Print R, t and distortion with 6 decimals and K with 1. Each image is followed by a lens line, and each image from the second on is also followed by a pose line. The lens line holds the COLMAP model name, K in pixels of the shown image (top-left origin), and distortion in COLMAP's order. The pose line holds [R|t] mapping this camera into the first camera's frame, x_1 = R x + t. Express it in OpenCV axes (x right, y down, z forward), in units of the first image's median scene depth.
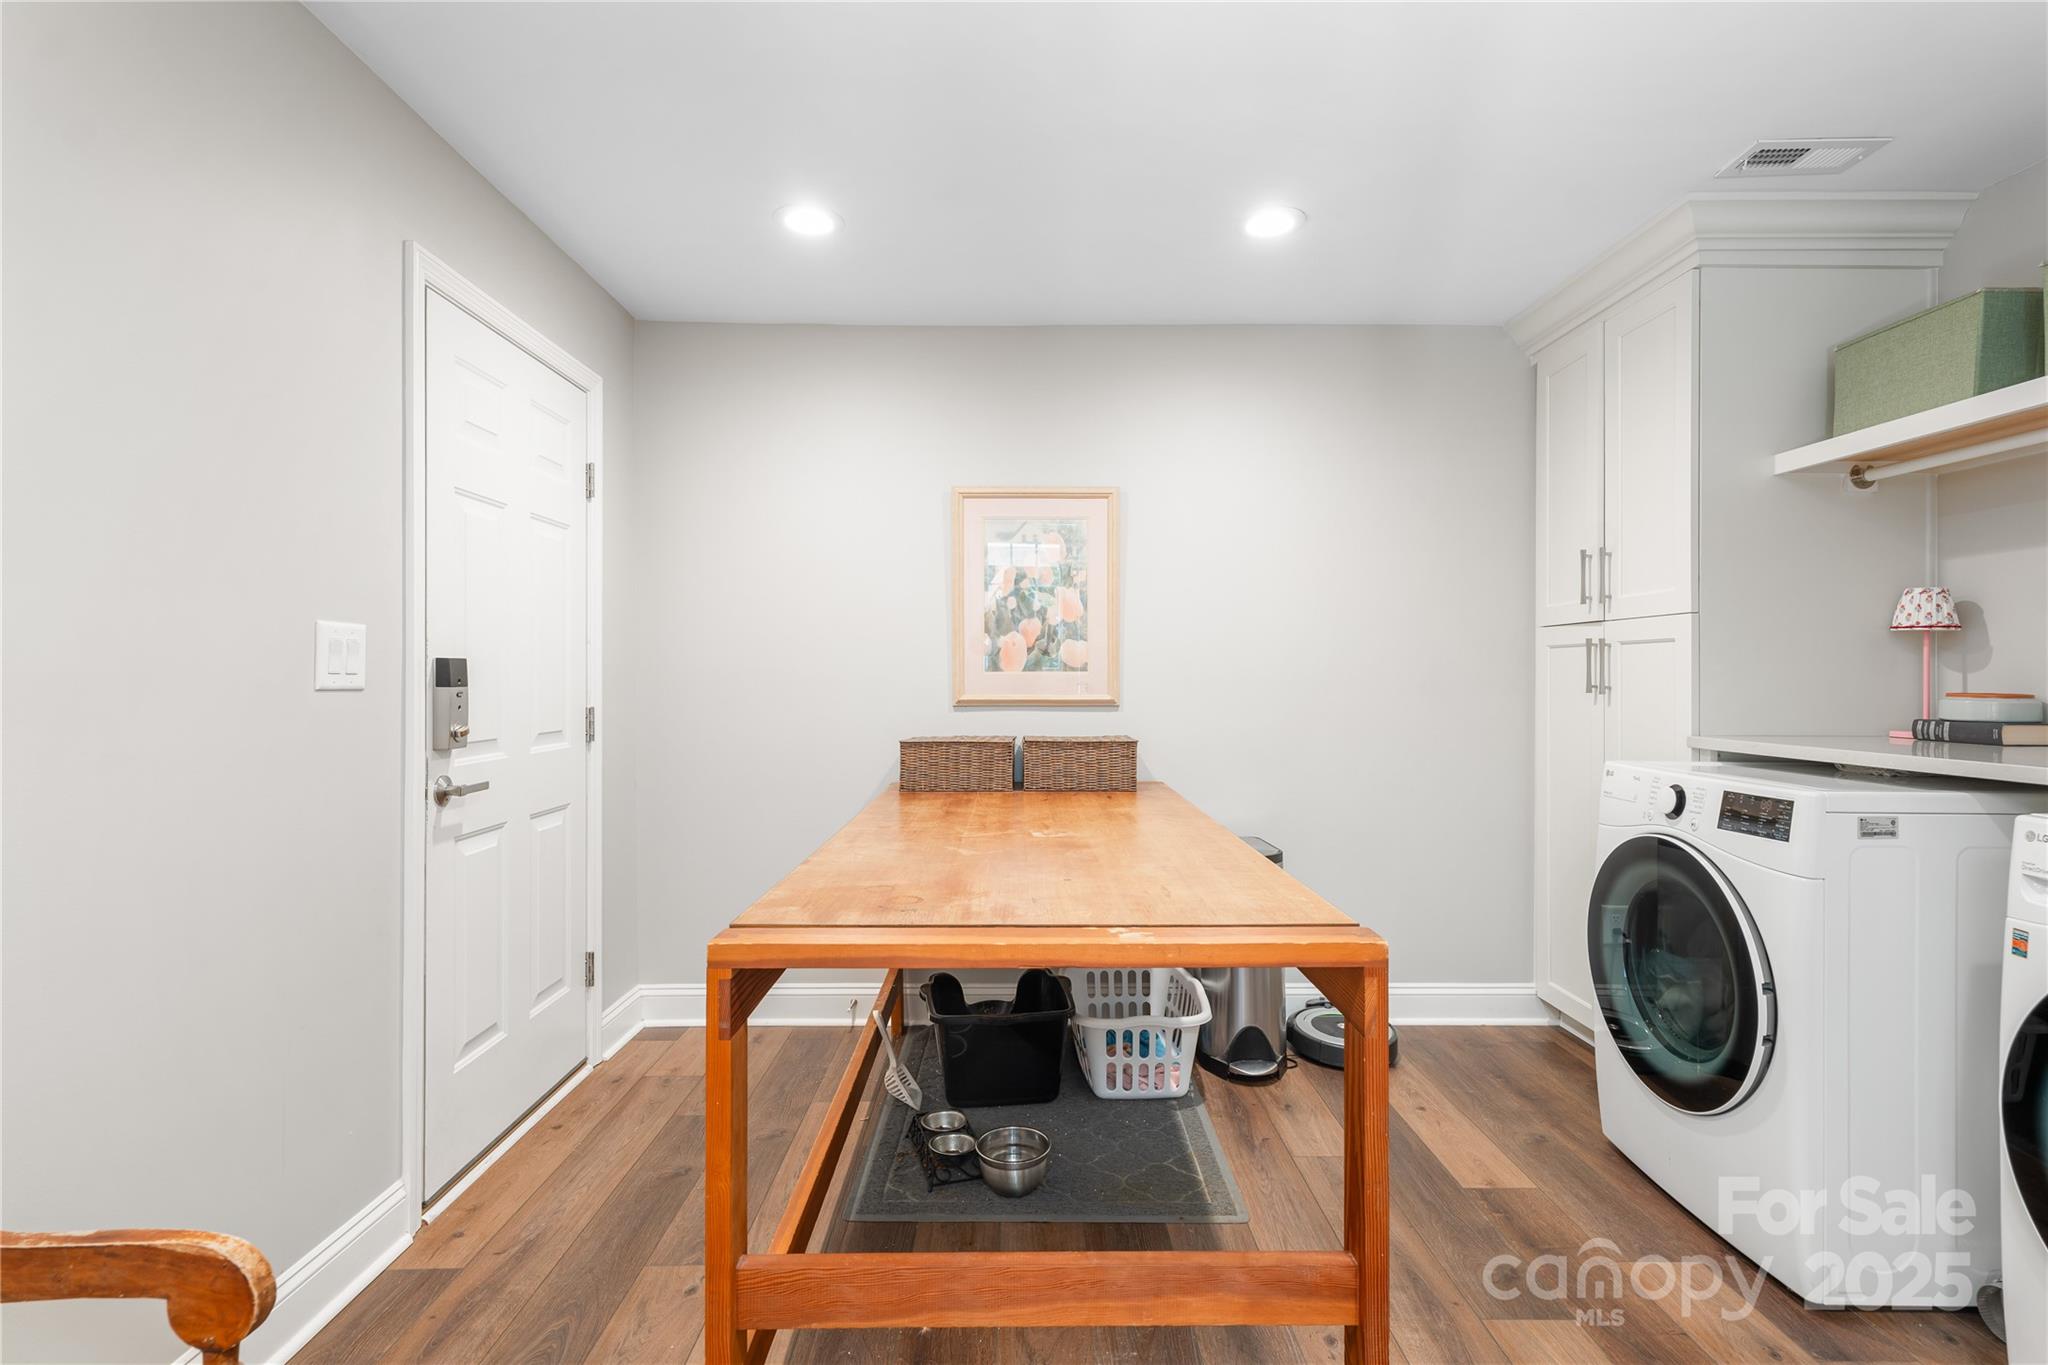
lens RADIAL K [[974.0, 0, 1026.1], [0, 974.0, 675.5], [0, 0, 1]] dist [0.012809, 0.000040]
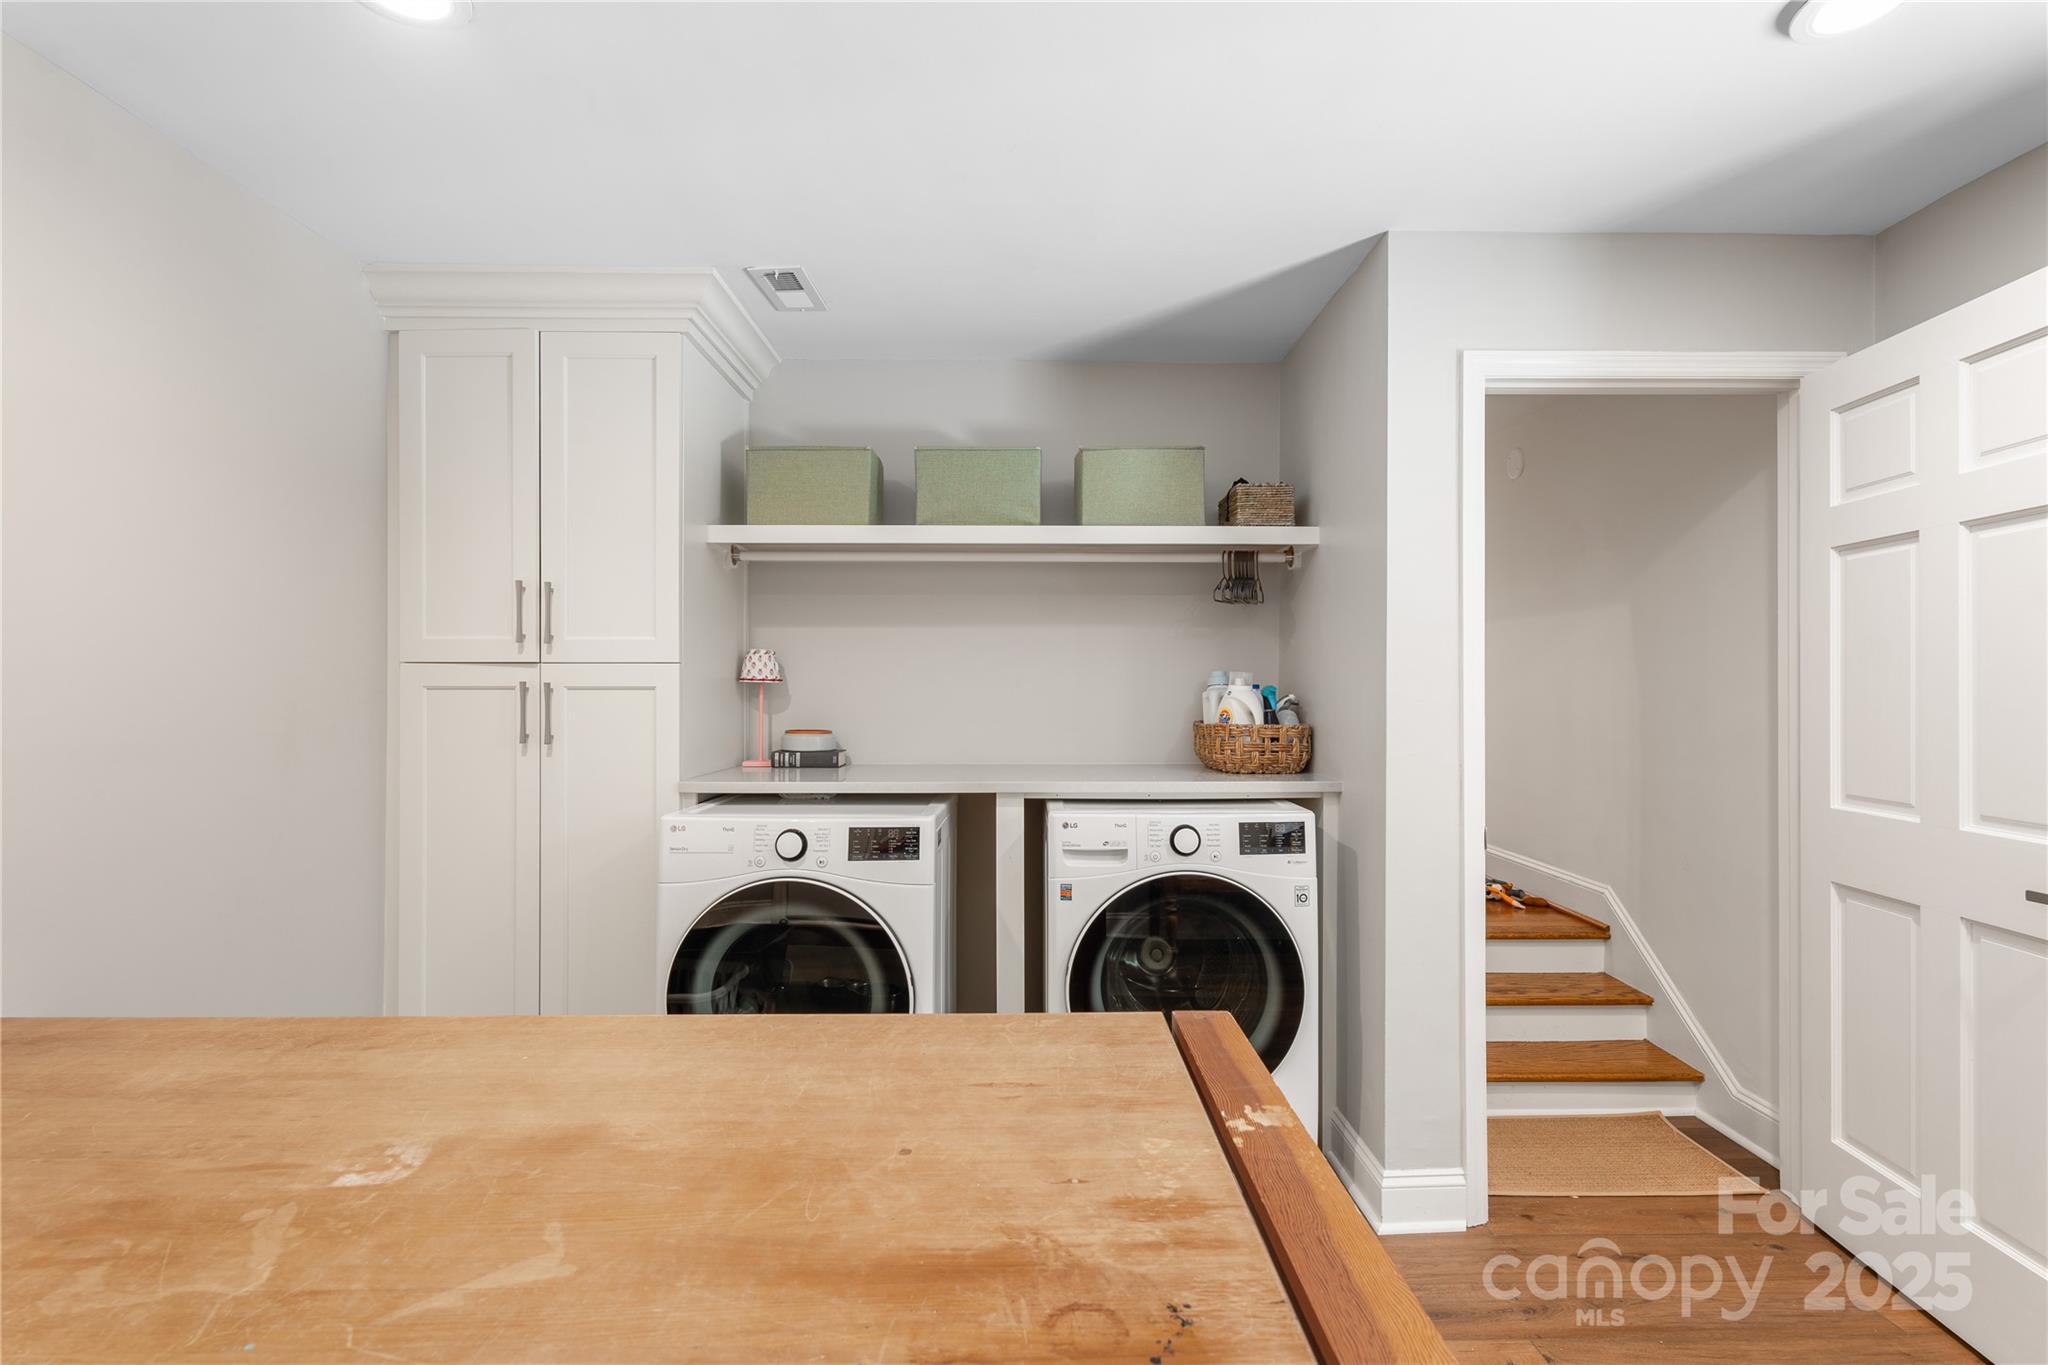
lens RADIAL K [[974.0, 0, 1028.4], [0, 974.0, 690.4], [0, 0, 1]] dist [0.012809, 0.000040]
pose [[0.000291, -0.006968, 0.999976, -0.370880], [-0.002121, 0.999973, 0.006969, -0.045162], [-0.999998, -0.002123, 0.000276, 0.655065]]
